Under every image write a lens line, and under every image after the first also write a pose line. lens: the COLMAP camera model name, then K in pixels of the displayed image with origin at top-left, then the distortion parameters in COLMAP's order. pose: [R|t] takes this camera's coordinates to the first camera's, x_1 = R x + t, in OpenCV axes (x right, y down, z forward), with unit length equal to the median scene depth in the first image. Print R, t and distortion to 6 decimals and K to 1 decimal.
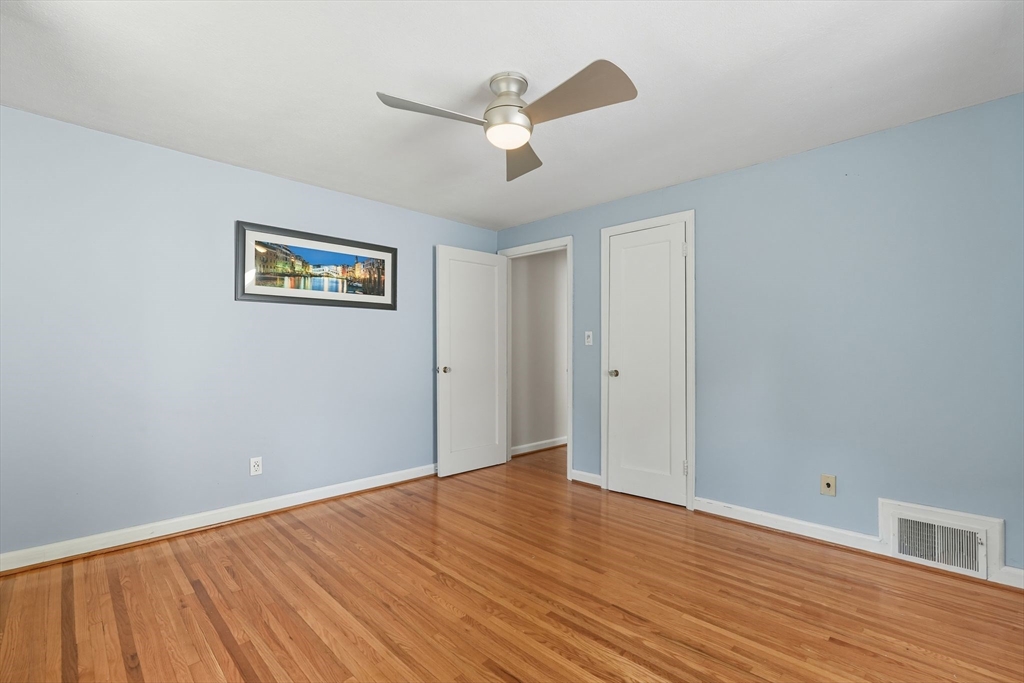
lens RADIAL K [[463.7, 0, 511.3], [0, 463.7, 344.7], [0, 0, 1]] dist [0.002215, 0.000129]
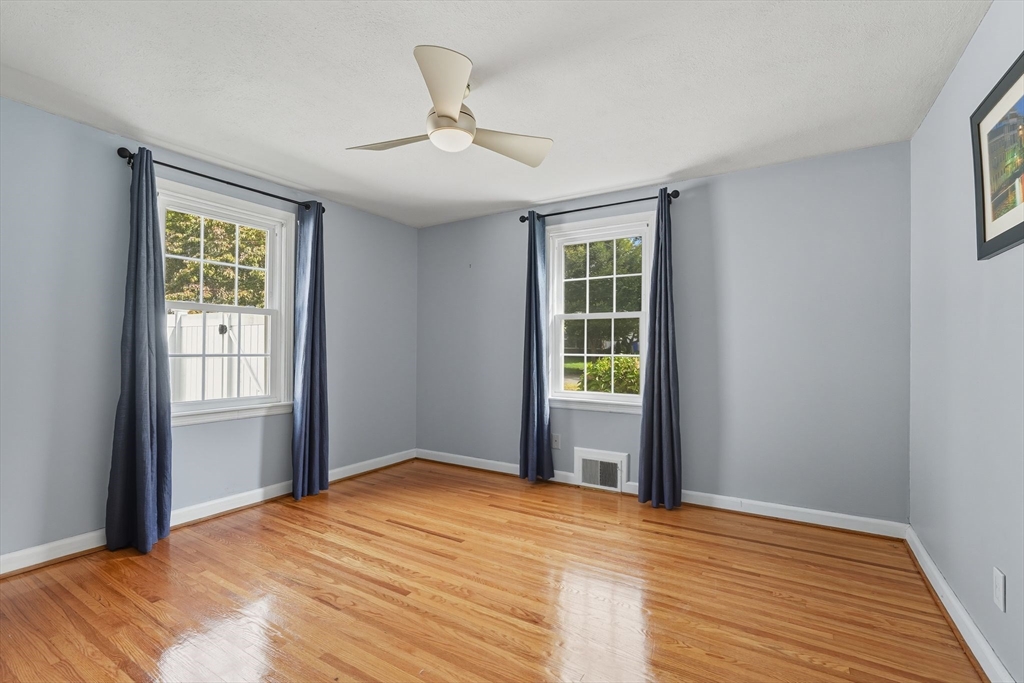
lens RADIAL K [[463.7, 0, 508.6], [0, 463.7, 342.5], [0, 0, 1]] dist [0.002215, 0.000129]
pose [[-0.973482, -0.006321, -0.228677, 0.101341], [-0.002546, 0.999856, -0.016800, 0.015359], [0.228750, -0.015773, -0.973357, 2.056697]]
